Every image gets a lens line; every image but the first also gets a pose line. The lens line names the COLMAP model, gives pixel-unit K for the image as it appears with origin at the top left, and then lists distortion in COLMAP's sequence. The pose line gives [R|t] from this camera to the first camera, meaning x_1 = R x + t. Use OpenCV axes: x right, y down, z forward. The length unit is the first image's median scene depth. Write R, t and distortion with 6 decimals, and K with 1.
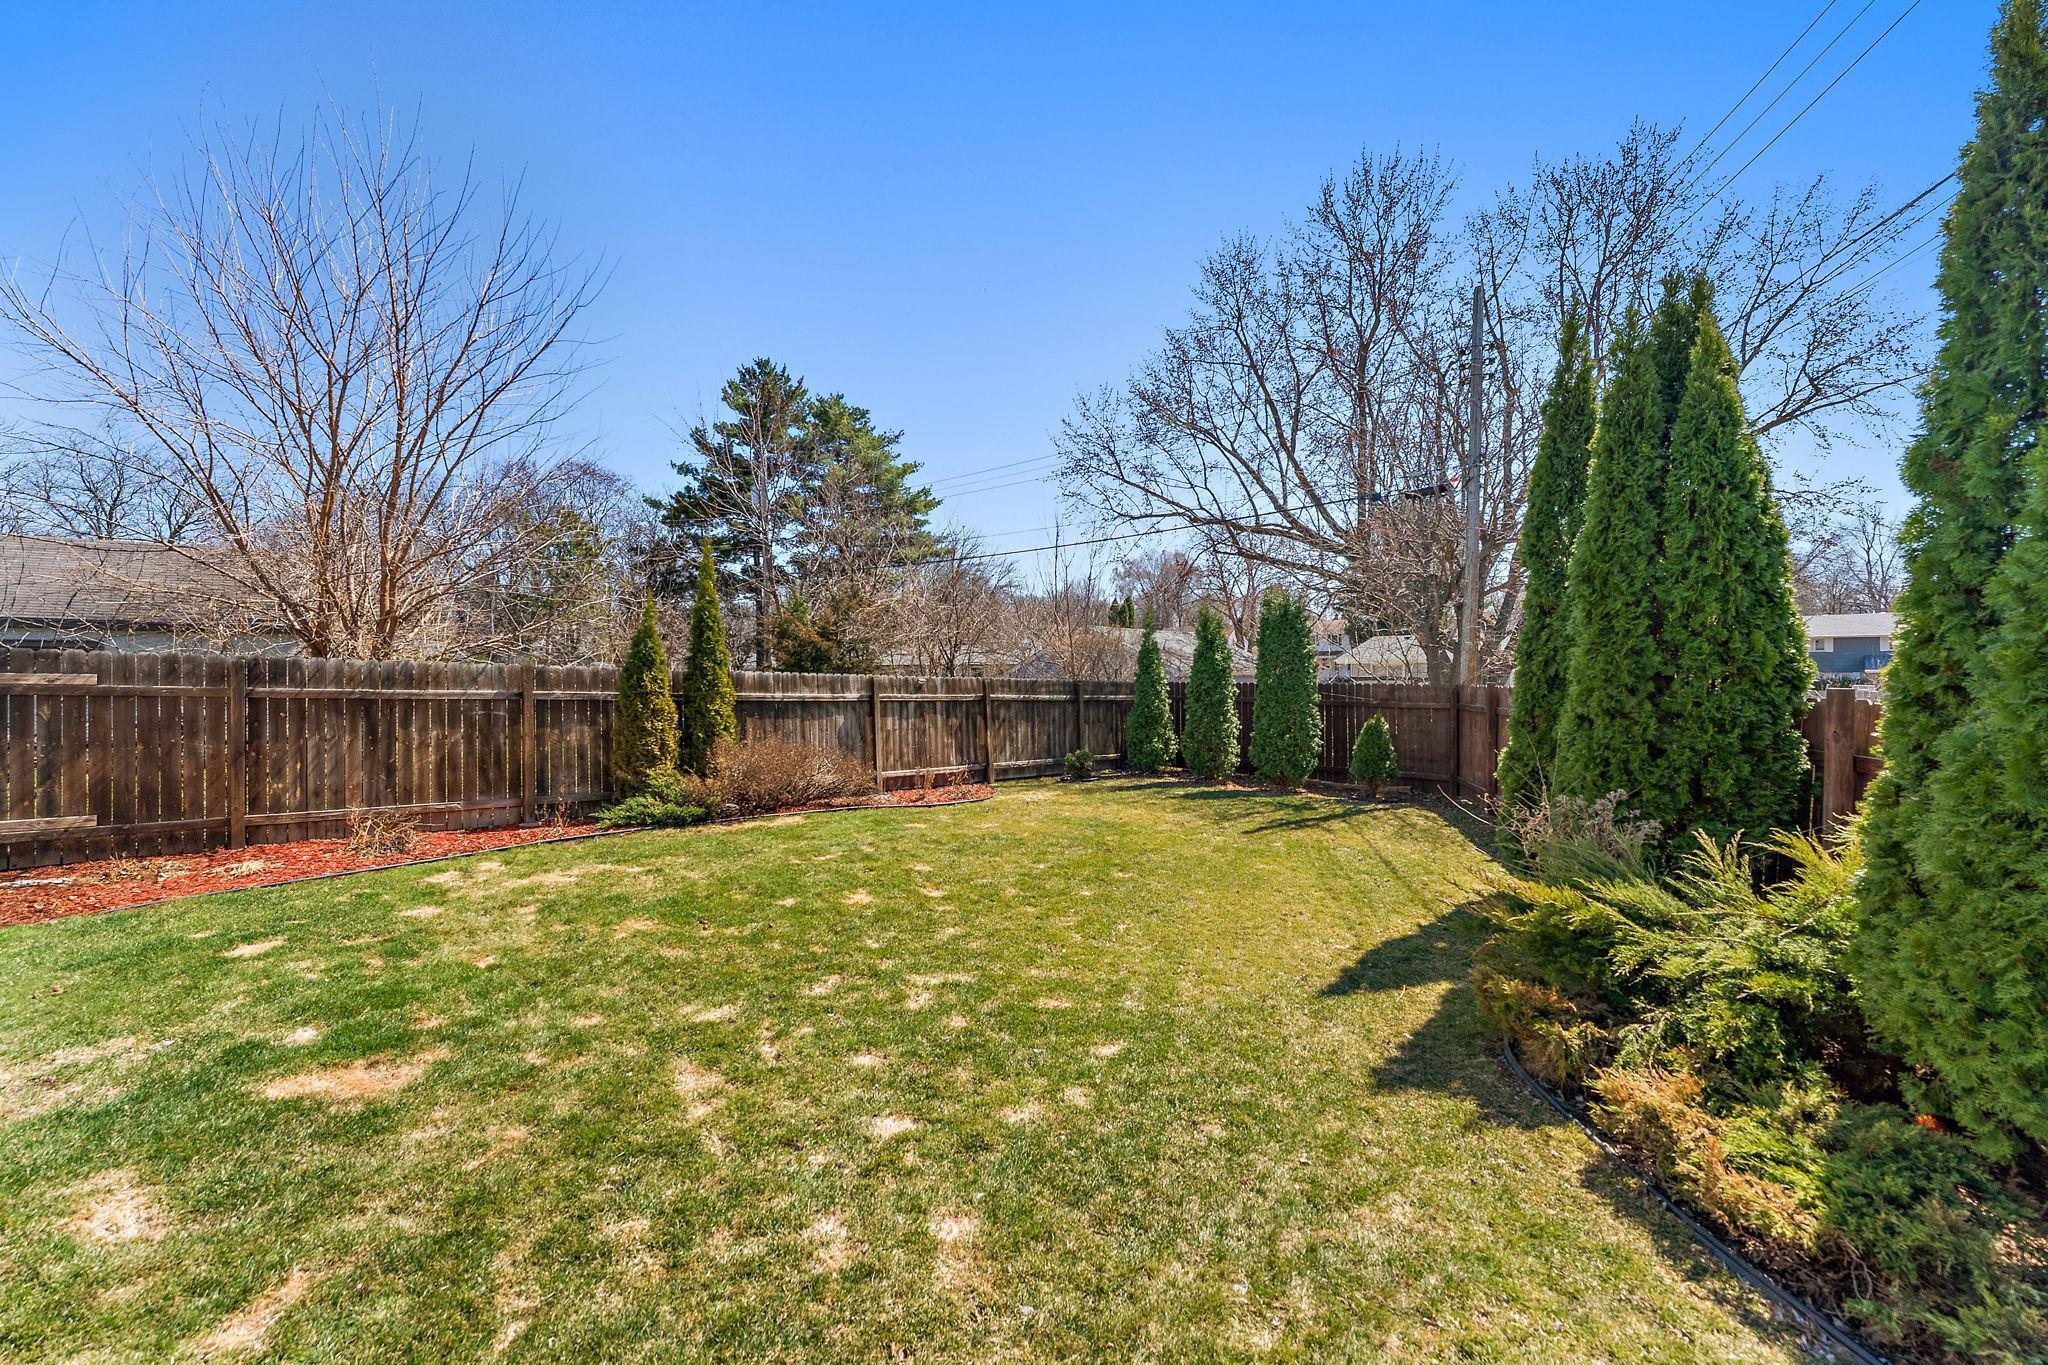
lens RADIAL K [[844.3, 0, 1016.4], [0, 844.3, 674.6], [0, 0, 1]] dist [-0.003381, -0.000134]
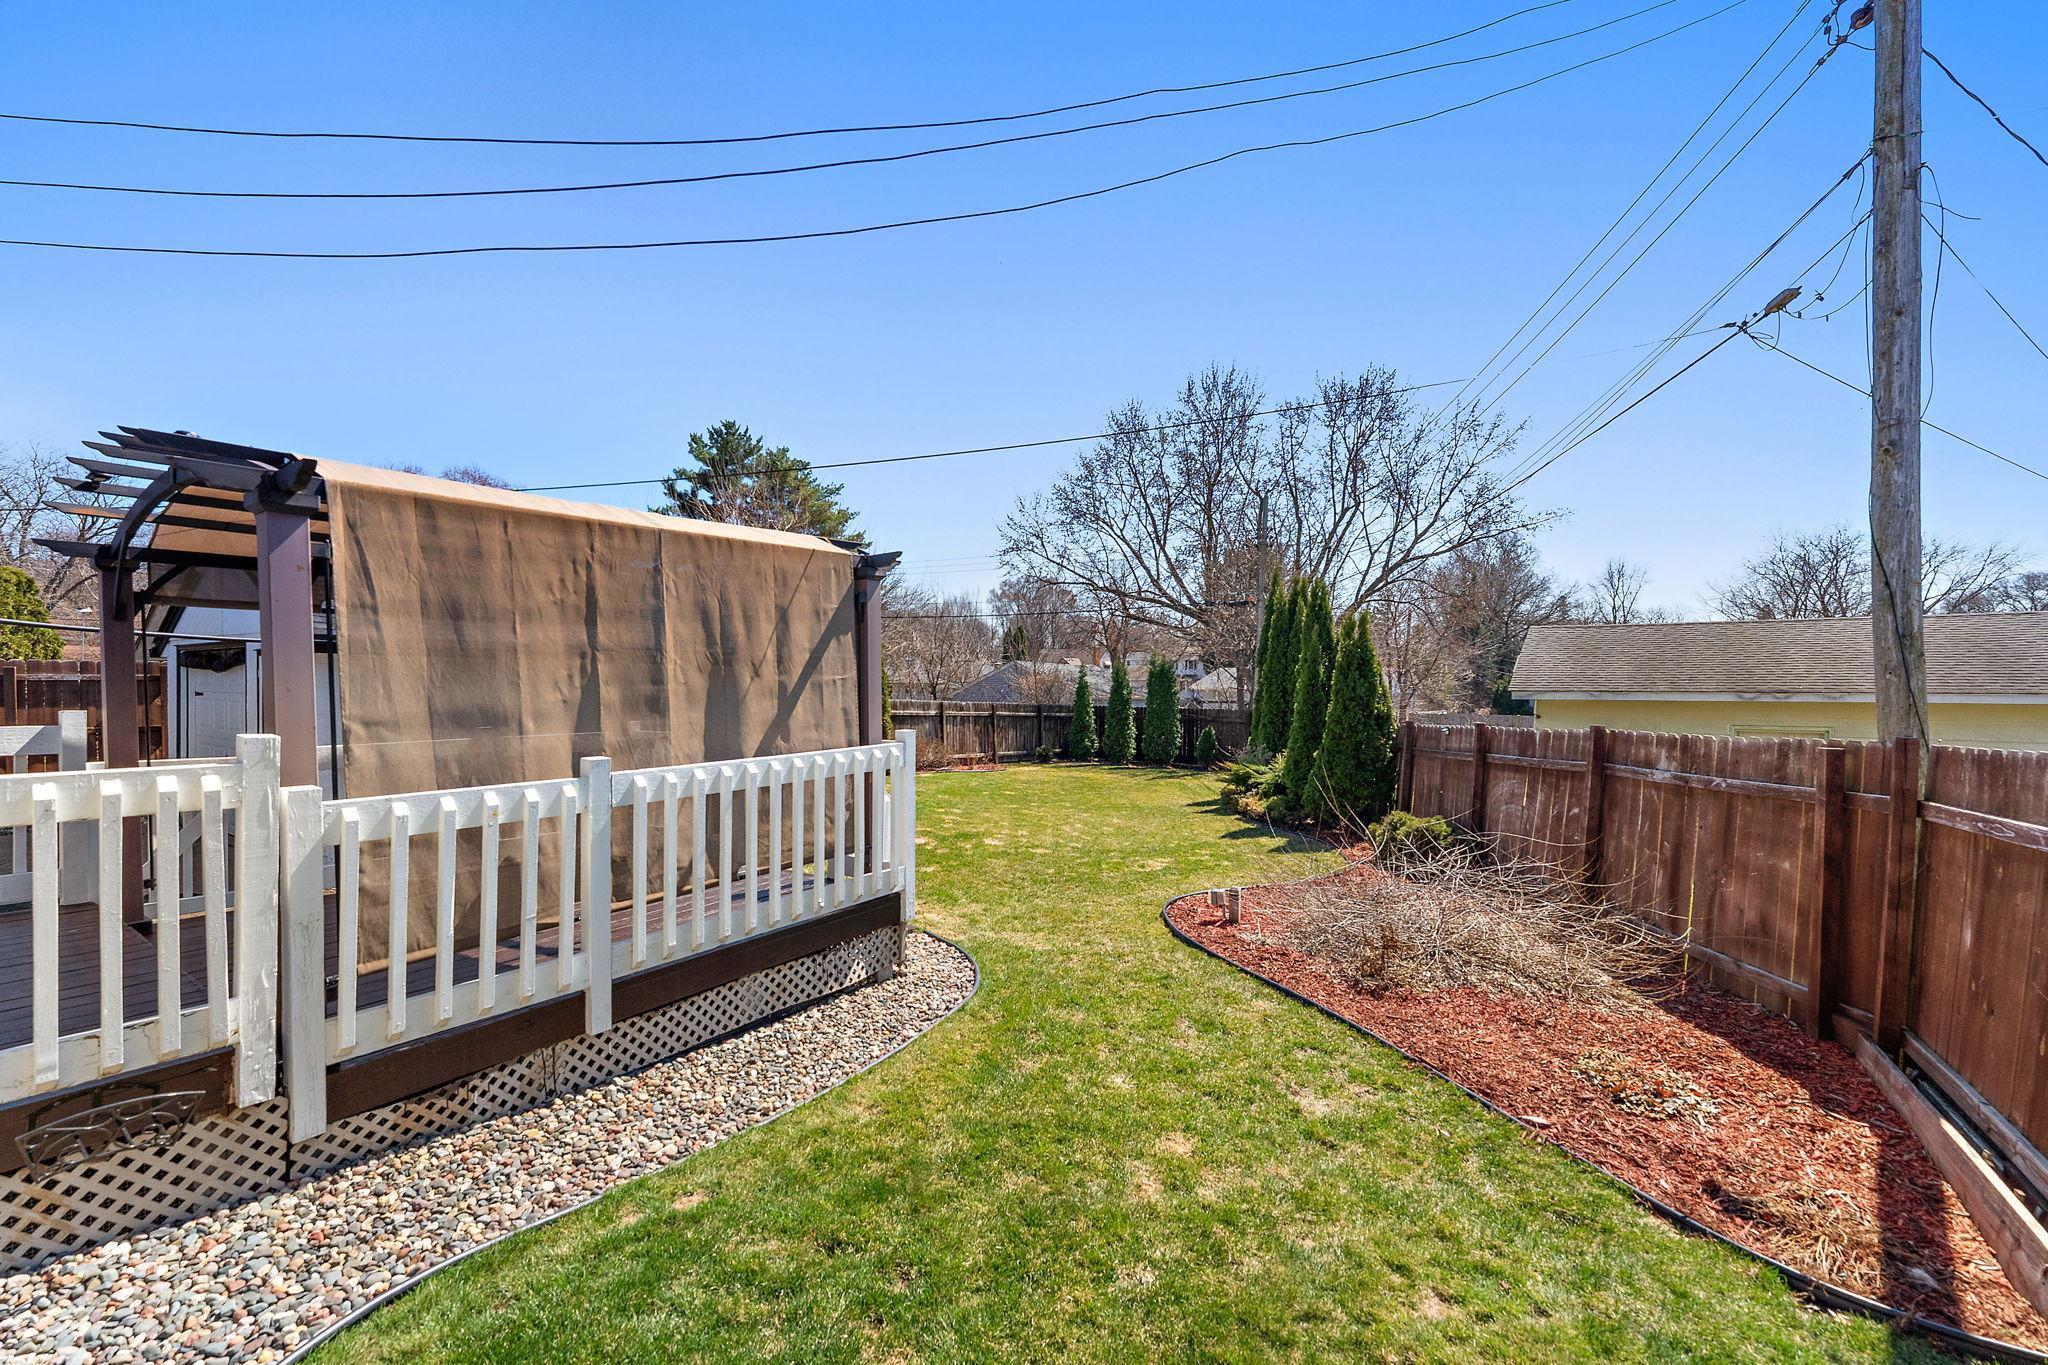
lens RADIAL K [[844.3, 0, 1040.8], [0, 844.3, 694.3], [0, 0, 1]] dist [-0.003381, -0.000134]
pose [[0.982892, 0.014535, 0.183611, -0.218722], [-0.015447, 0.999874, 0.003535, -0.017315], [-0.183536, -0.006311, 0.982993, -0.591388]]
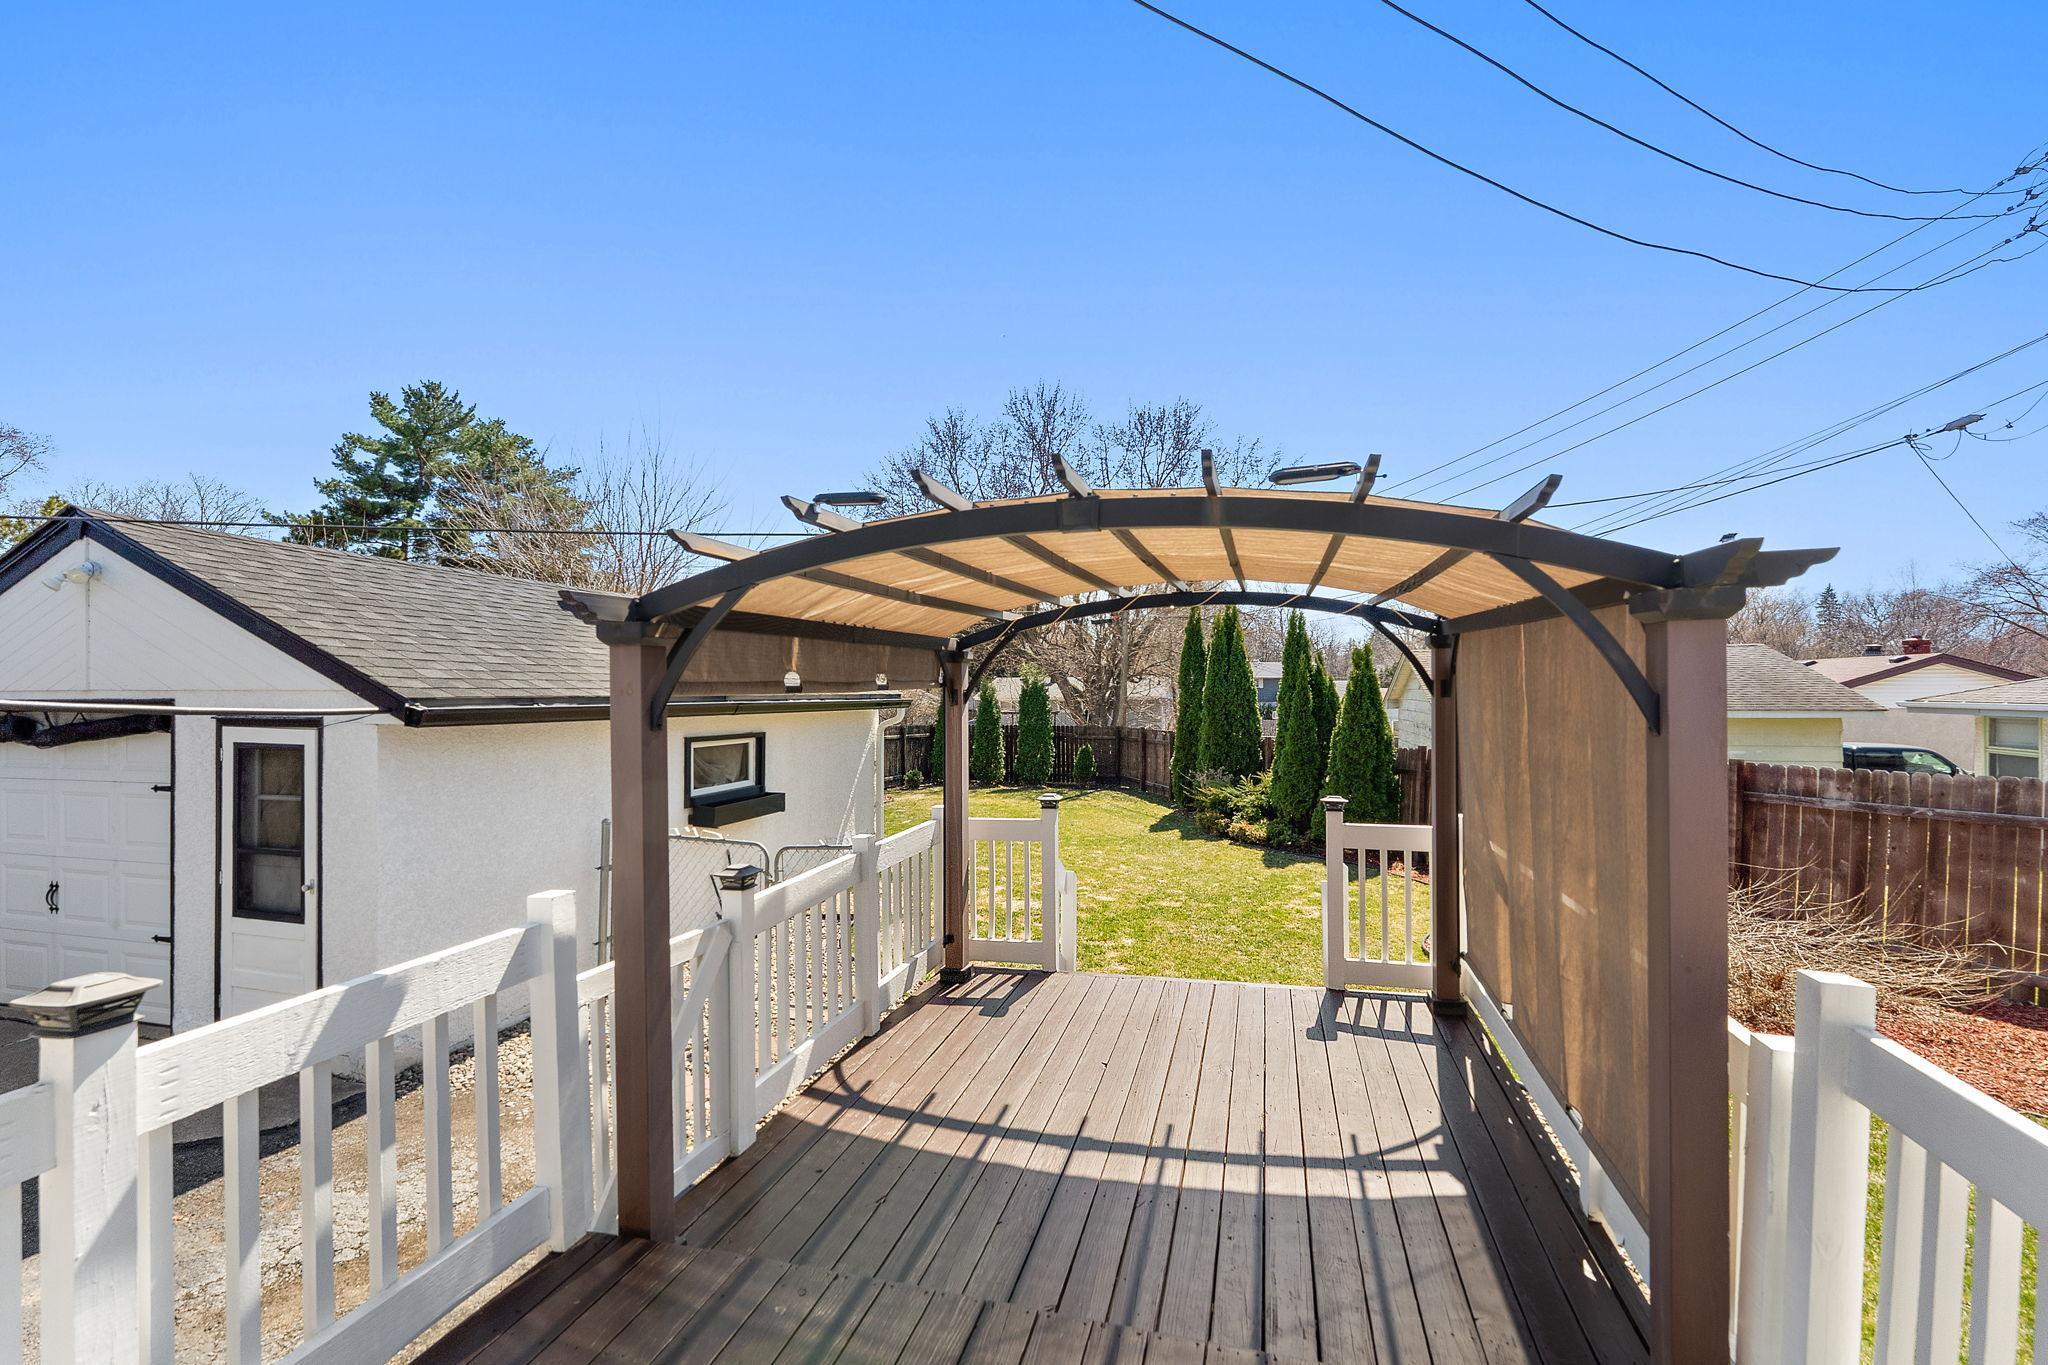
lens RADIAL K [[844.3, 0, 1057.6], [0, 844.3, 694.7], [0, 0, 1]] dist [-0.003381, -0.000134]
pose [[0.860700, 0.001818, 0.509110, -0.450704], [0.000989, 0.999986, -0.005242, -0.039274], [-0.509112, 0.005015, 0.860686, -0.455240]]
